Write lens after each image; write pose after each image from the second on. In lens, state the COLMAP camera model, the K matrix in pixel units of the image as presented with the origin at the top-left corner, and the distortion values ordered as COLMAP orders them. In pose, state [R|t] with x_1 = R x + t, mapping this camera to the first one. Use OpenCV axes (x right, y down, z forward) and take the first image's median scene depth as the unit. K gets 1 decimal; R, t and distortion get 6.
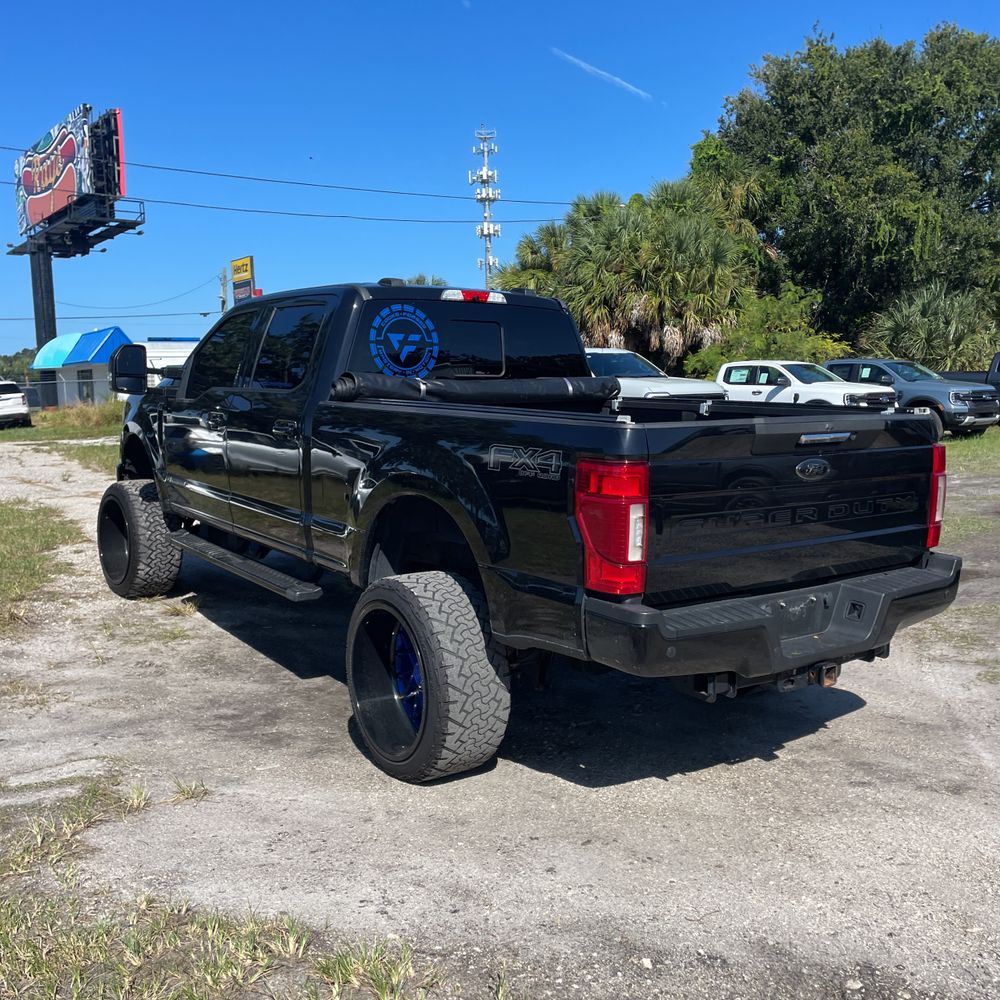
lens RADIAL K [[993.4, 0, 505.5], [0, 993.4, 490.8], [0, 0, 1]] dist [0.098229, -0.131253]
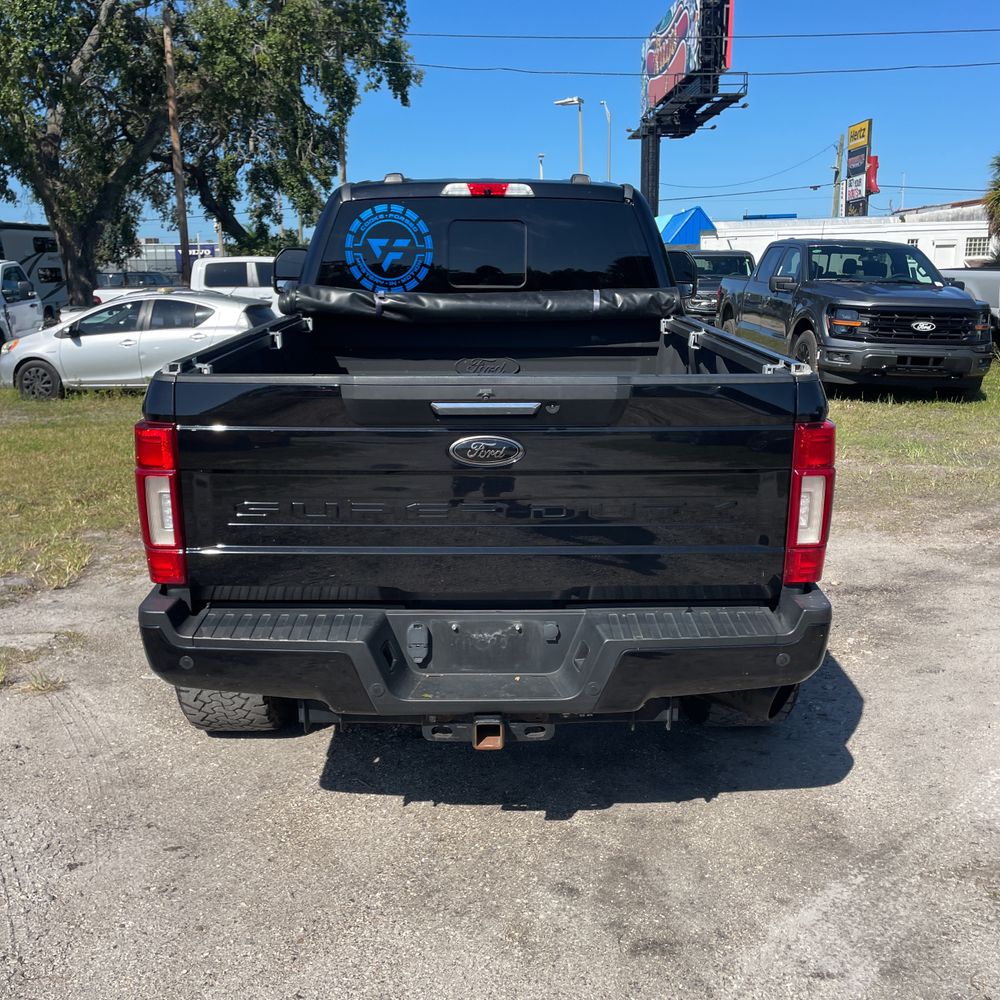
lens RADIAL K [[1002.2, 0, 500.0], [0, 1002.2, 500.0], [0, 0, 1]] dist [0.101160, -0.147594]
pose [[0.820665, 0.130856, -0.556225, 0.489656], [-0.060313, 0.987824, 0.143406, -0.060682], [0.568218, -0.084141, 0.818565, 0.292509]]
